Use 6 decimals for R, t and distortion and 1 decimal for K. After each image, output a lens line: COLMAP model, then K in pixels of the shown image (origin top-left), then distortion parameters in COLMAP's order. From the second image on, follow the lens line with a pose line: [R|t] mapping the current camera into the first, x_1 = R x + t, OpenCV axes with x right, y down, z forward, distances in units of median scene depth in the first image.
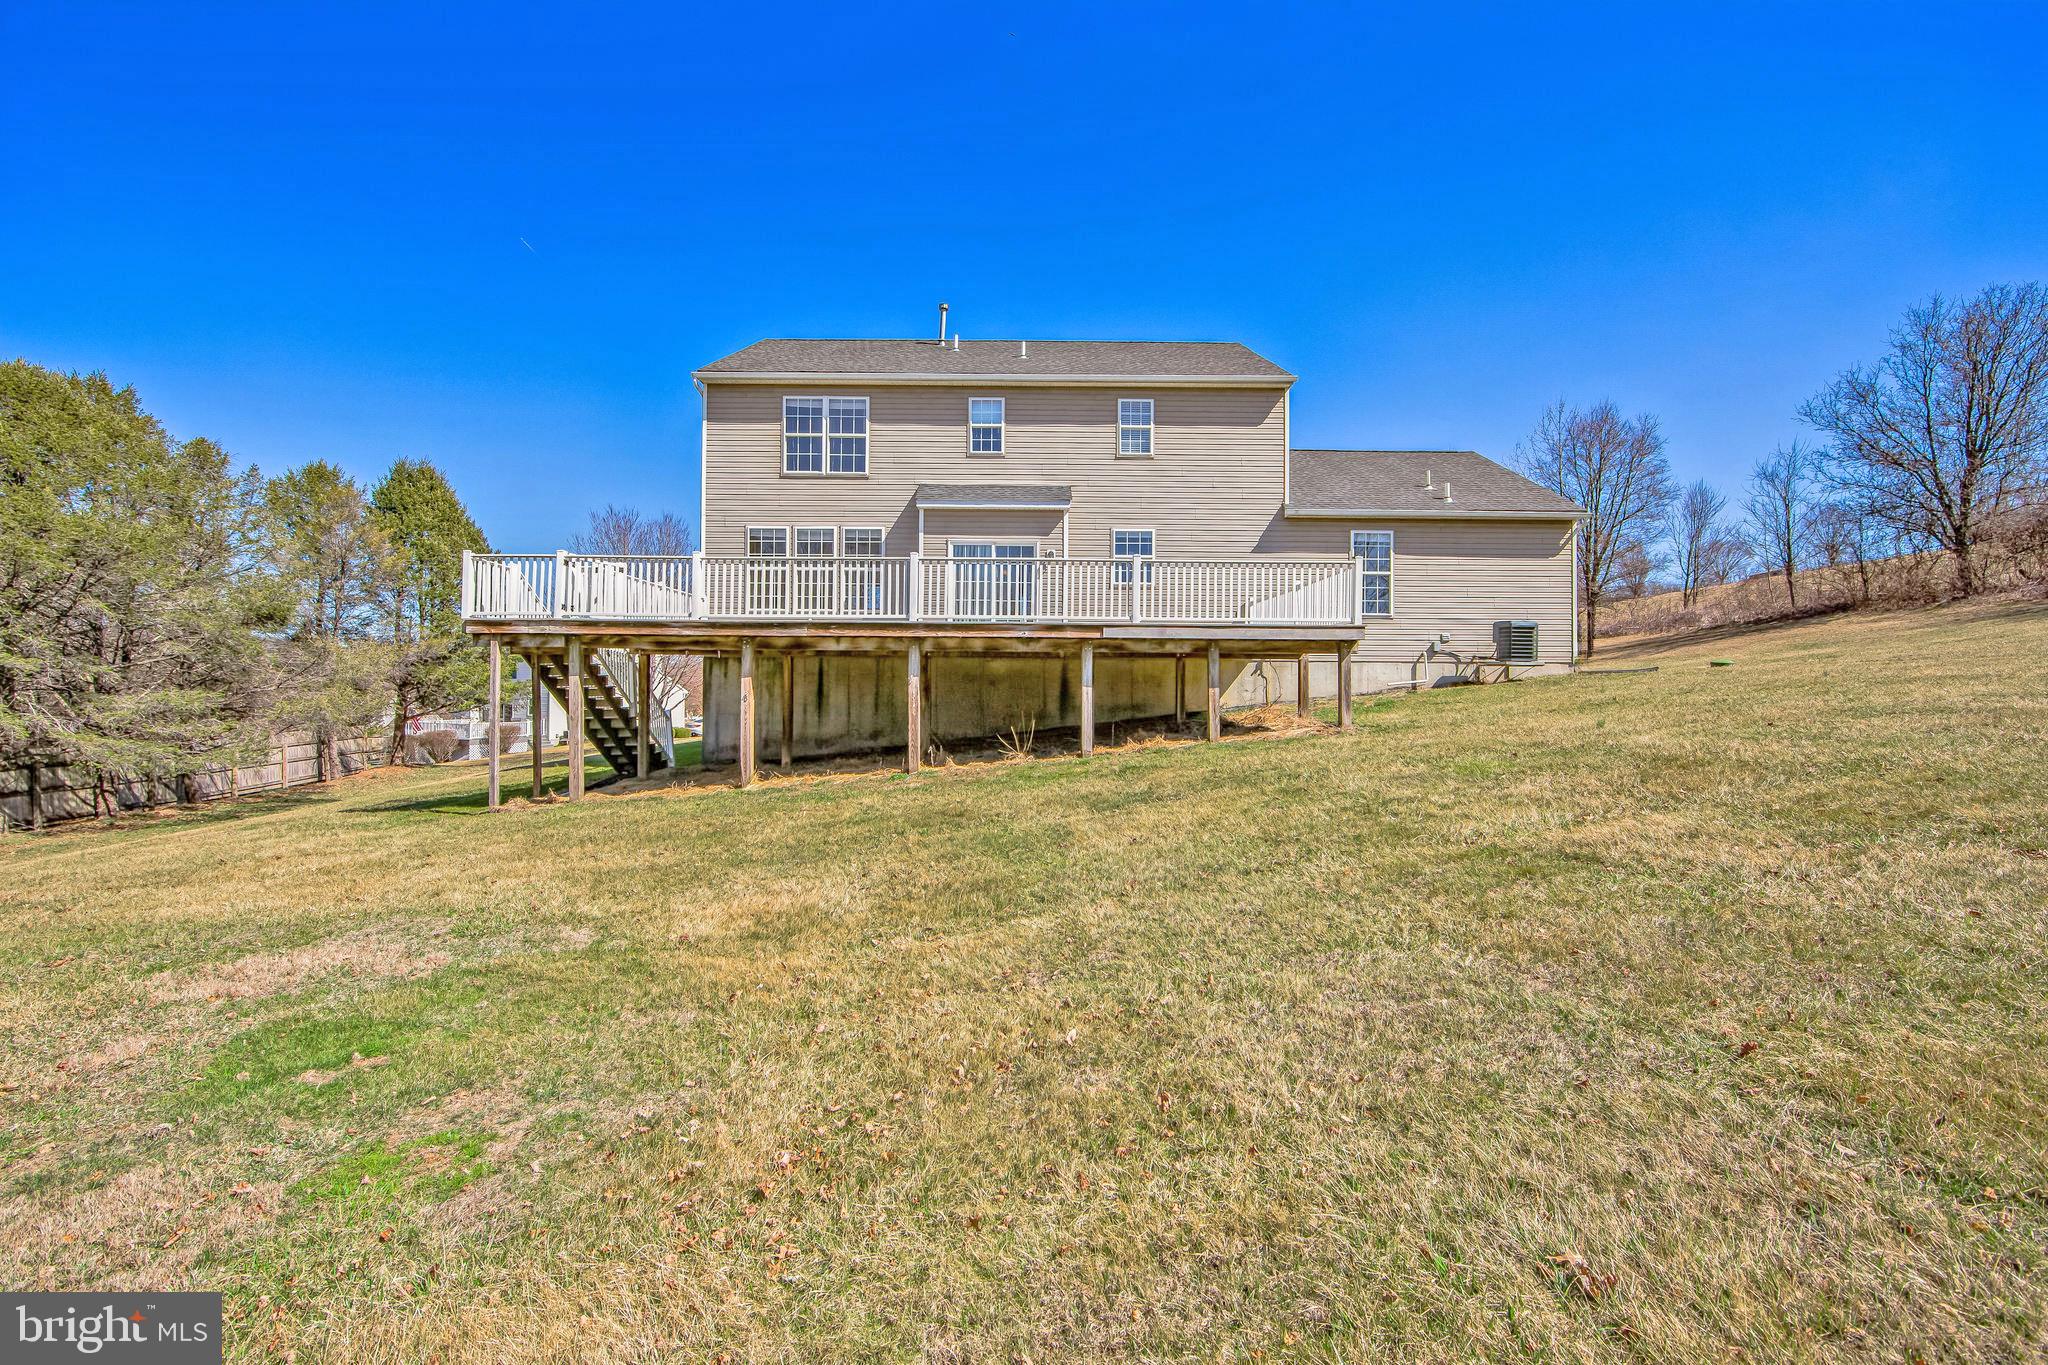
lens RADIAL K [[808.5, 0, 1016.0], [0, 808.5, 679.8], [0, 0, 1]] dist [-0.016707, 0.000178]
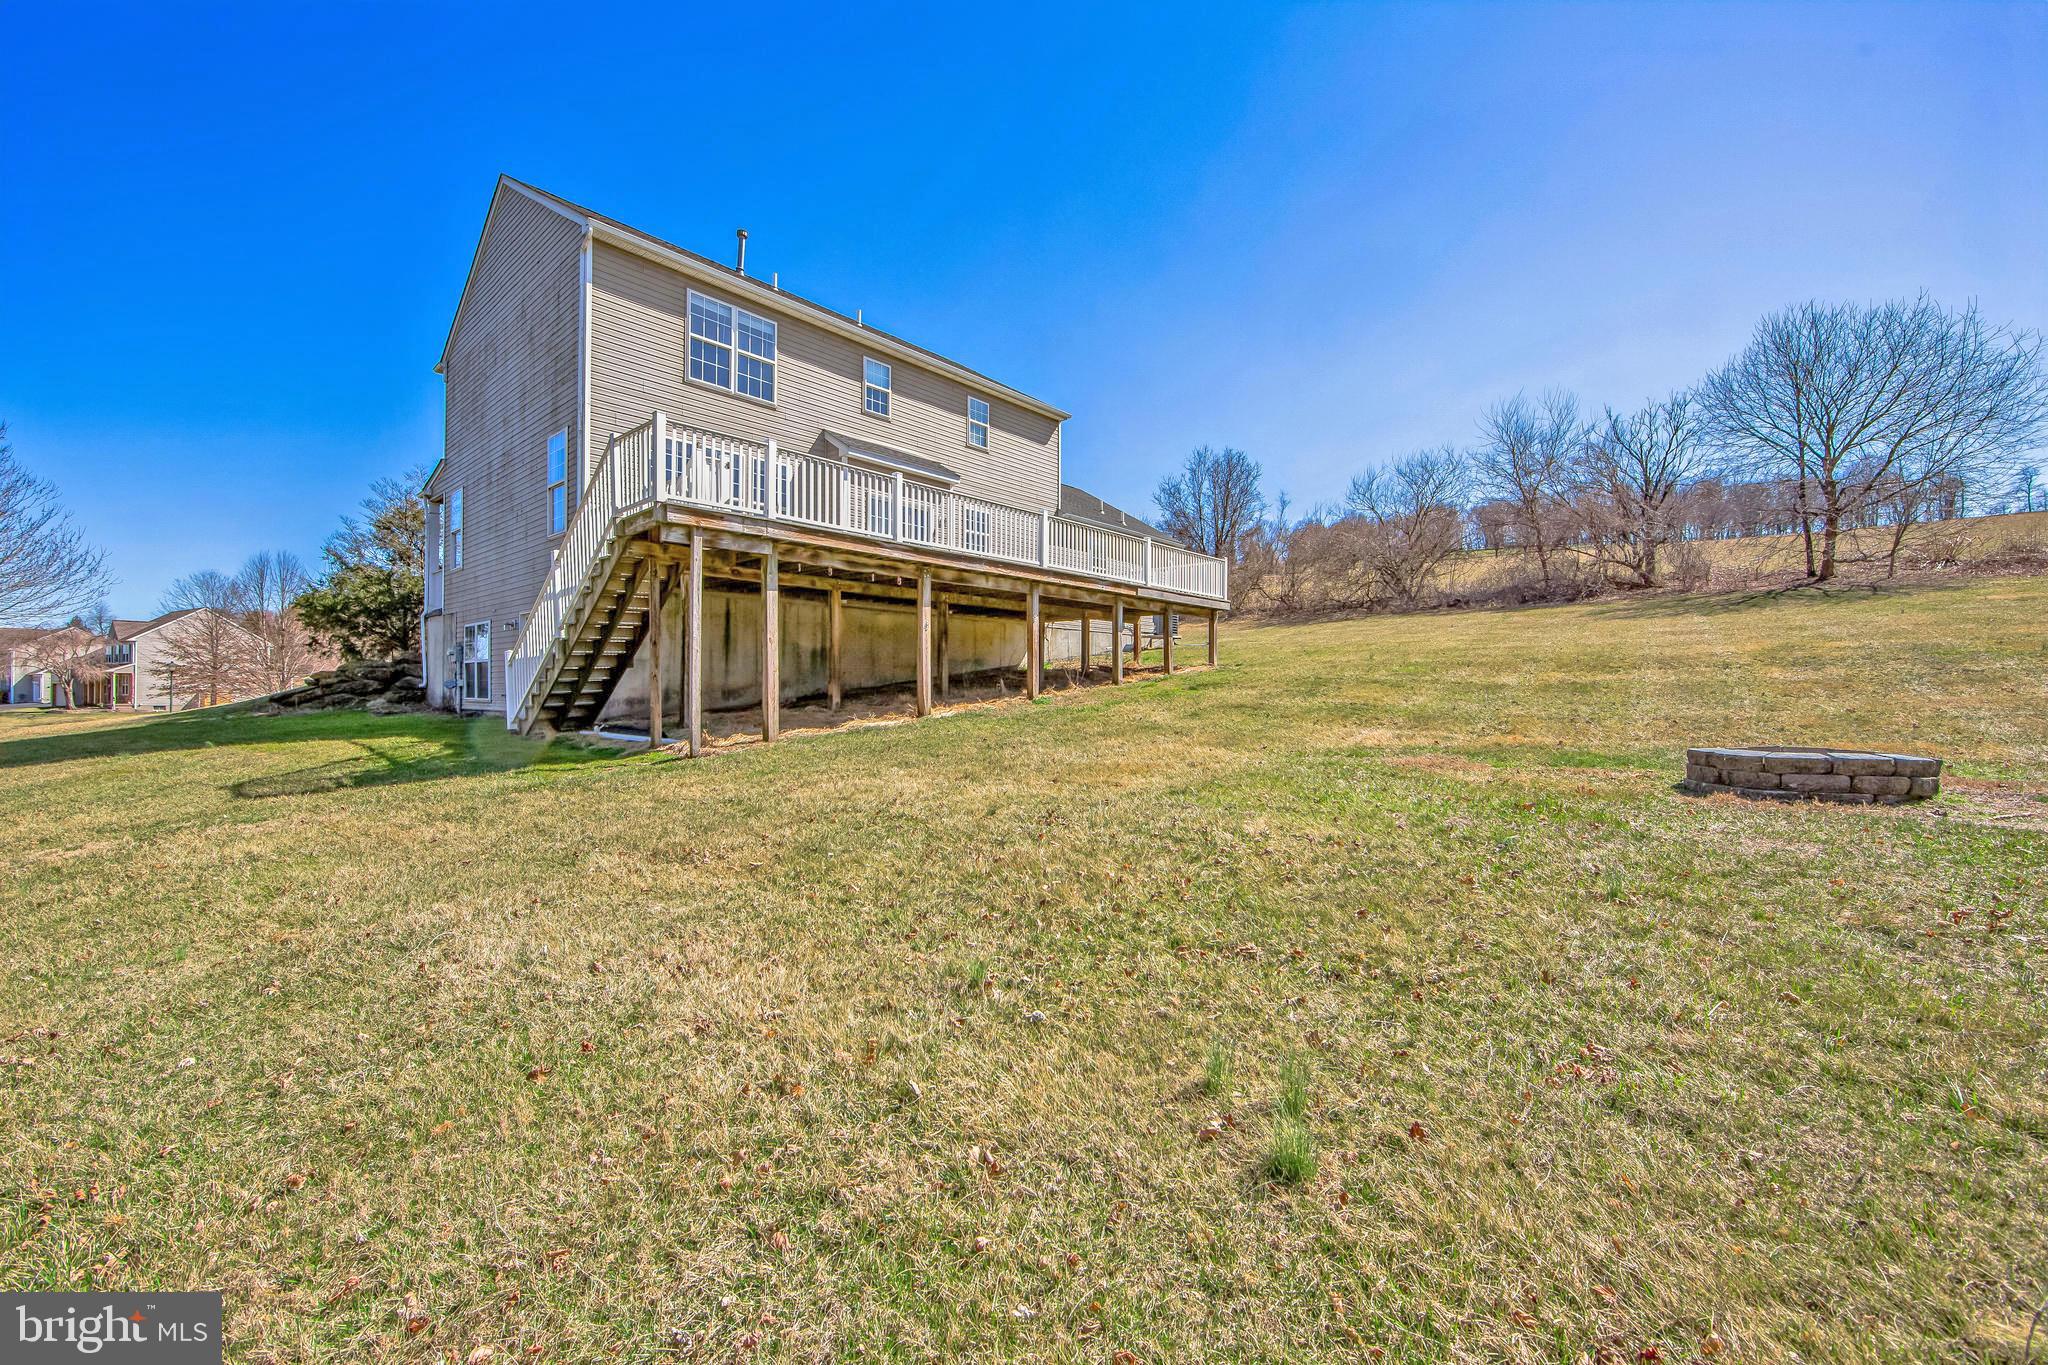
lens RADIAL K [[808.5, 0, 1016.0], [0, 808.5, 679.8], [0, 0, 1]] dist [-0.016707, 0.000178]
pose [[0.666582, 0.003188, 0.745425, -0.691406], [-0.006436, 0.999978, 0.001478, 0.058807], [-0.745404, -0.005783, 0.666588, 0.171916]]
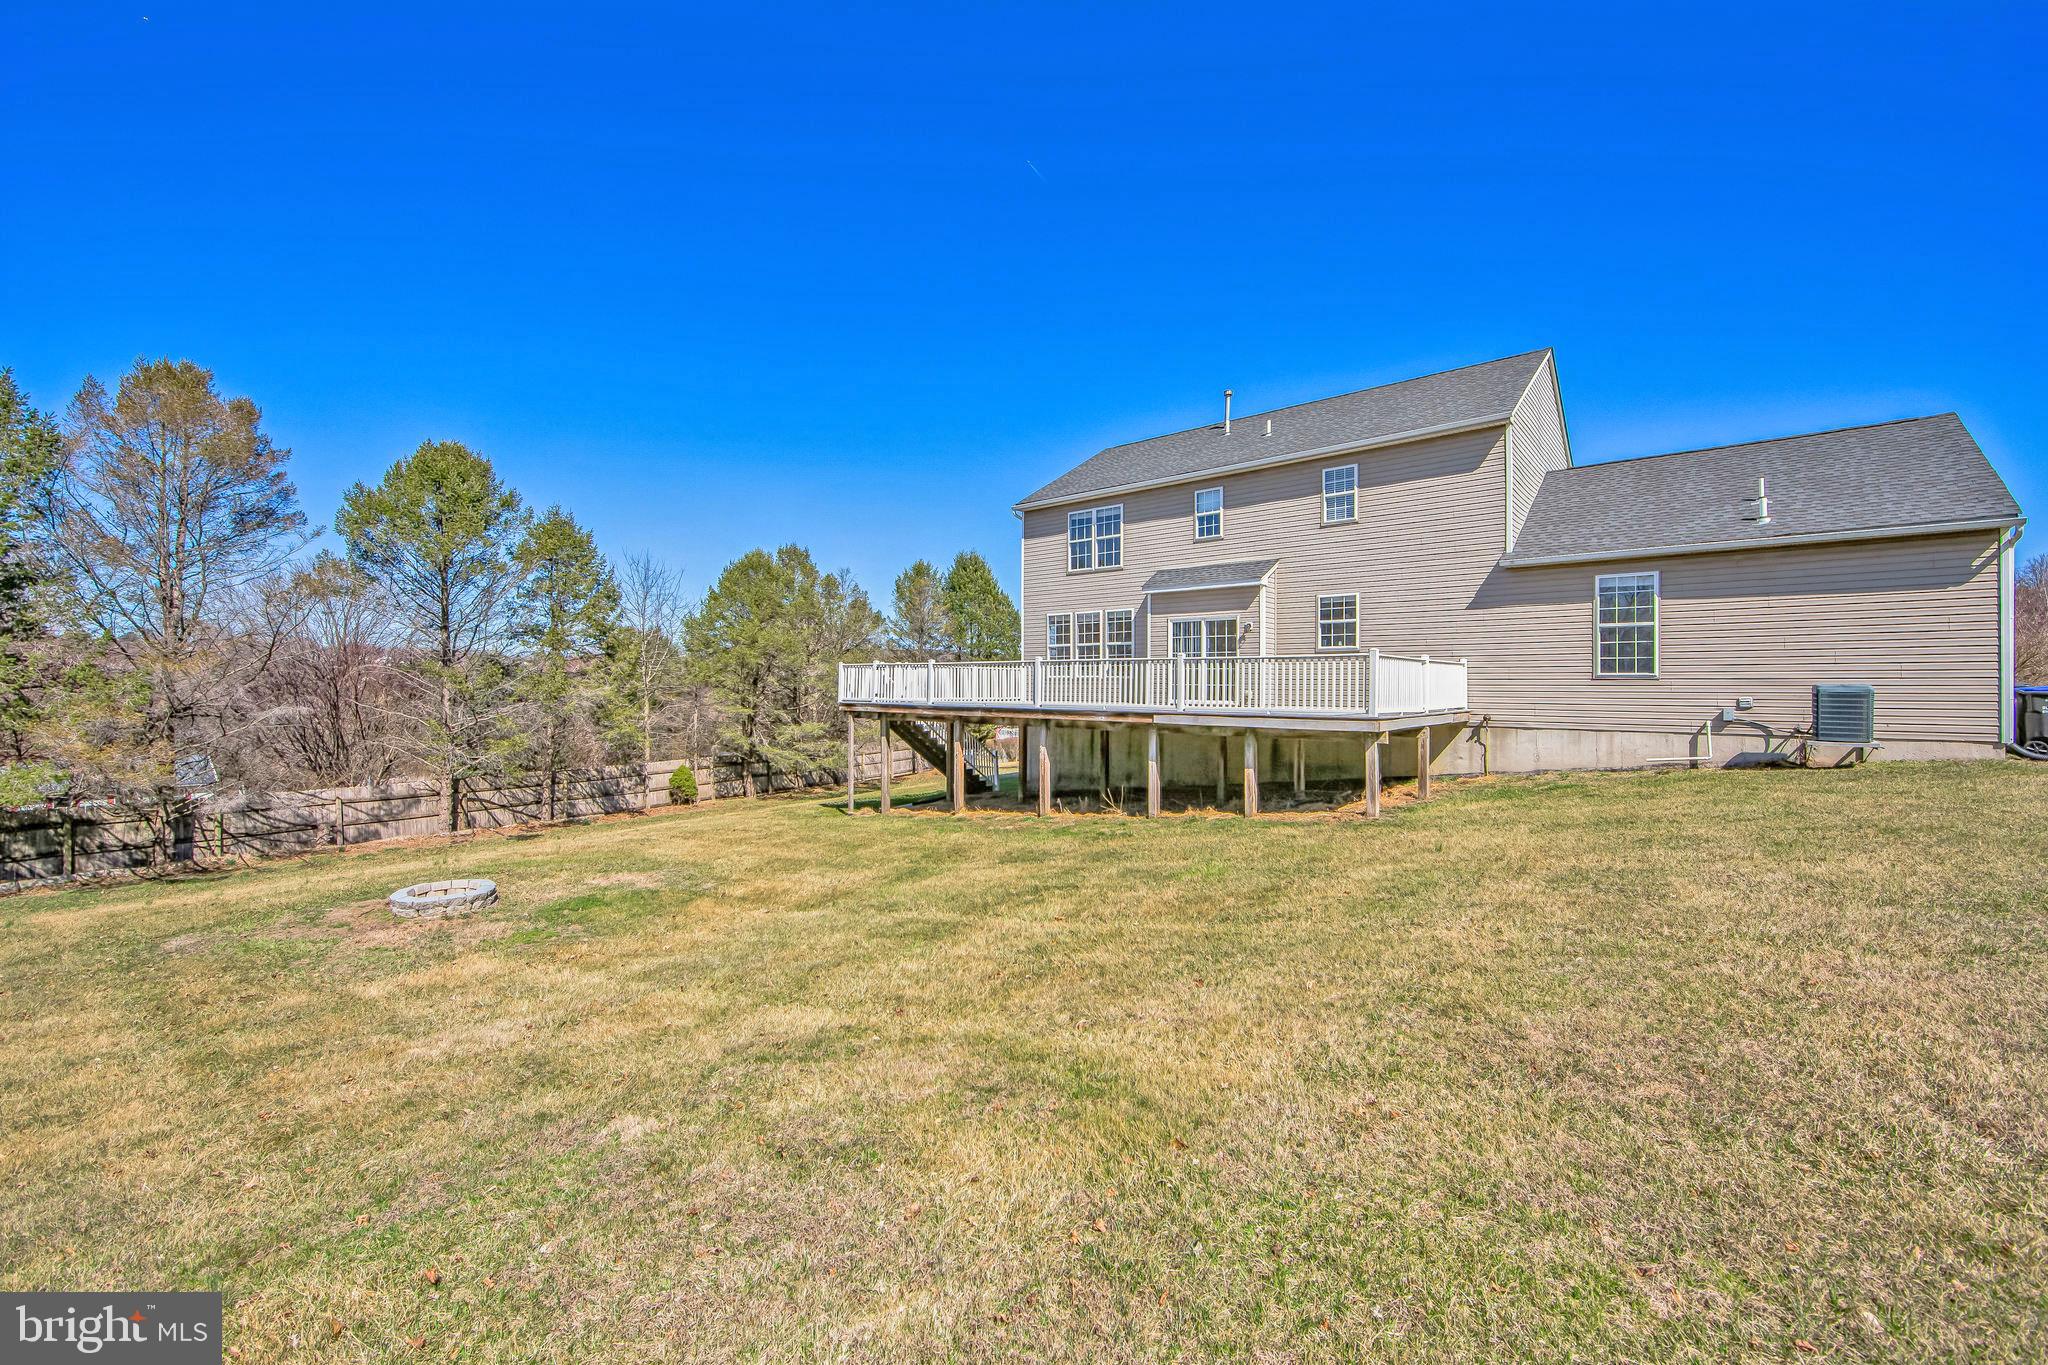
lens RADIAL K [[808.5, 0, 1016.0], [0, 808.5, 679.8], [0, 0, 1]] dist [-0.016707, 0.000178]
pose [[0.747583, -0.008982, -0.664108, 0.516149], [0.008932, 0.999954, -0.003470, -0.077919], [0.664109, -0.003337, 0.747629, -0.035111]]
